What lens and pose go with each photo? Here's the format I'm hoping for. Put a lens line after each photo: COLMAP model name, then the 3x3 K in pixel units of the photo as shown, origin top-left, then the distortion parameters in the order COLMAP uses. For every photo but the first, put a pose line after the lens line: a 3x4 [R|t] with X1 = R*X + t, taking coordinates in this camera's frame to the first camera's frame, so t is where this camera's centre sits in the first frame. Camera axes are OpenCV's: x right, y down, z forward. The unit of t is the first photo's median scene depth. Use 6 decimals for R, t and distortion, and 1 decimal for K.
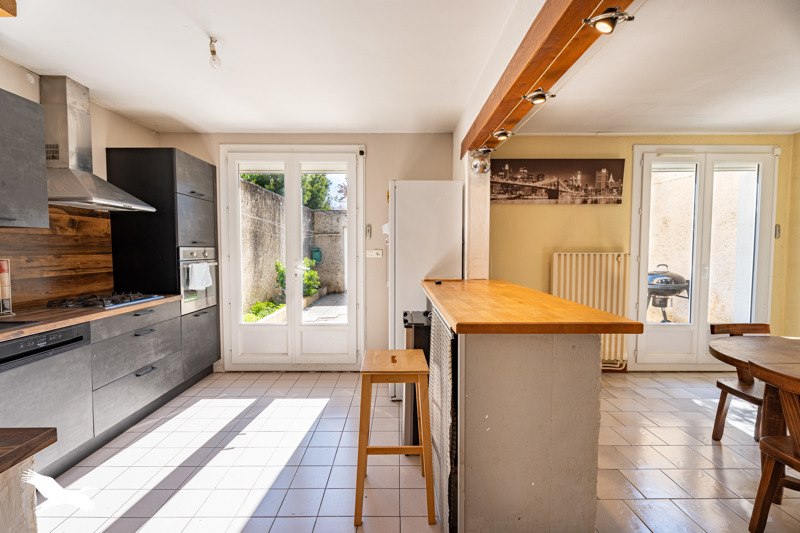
lens RADIAL K [[356.4, 0, 400.0], [0, 356.4, 266.5], [0, 0, 1]] dist [0.002514, 0.000449]
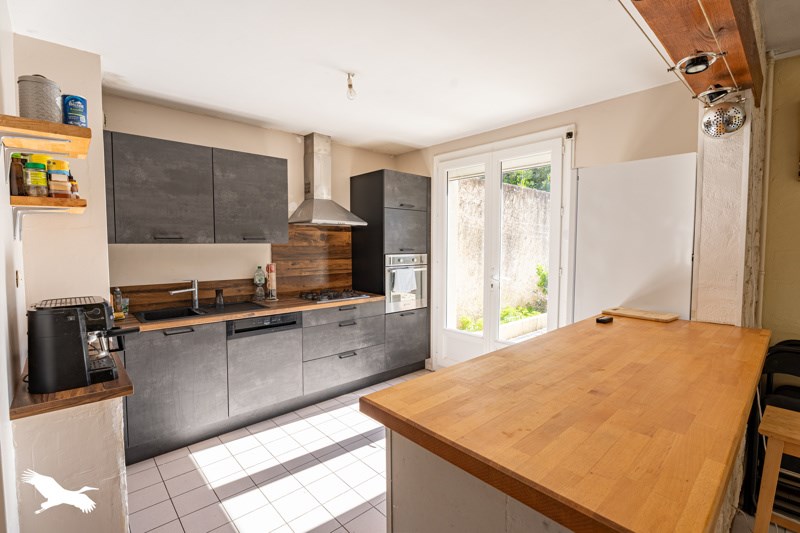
lens RADIAL K [[371.3, 0, 400.0], [0, 371.3, 266.5], [0, 0, 1]] dist [-0.002829, -0.000076]
pose [[0.670450, 0.044835, -0.740599, 0.323283], [-0.038531, 0.998930, 0.025594, -0.051275], [0.740954, 0.011377, 0.671459, 0.241414]]
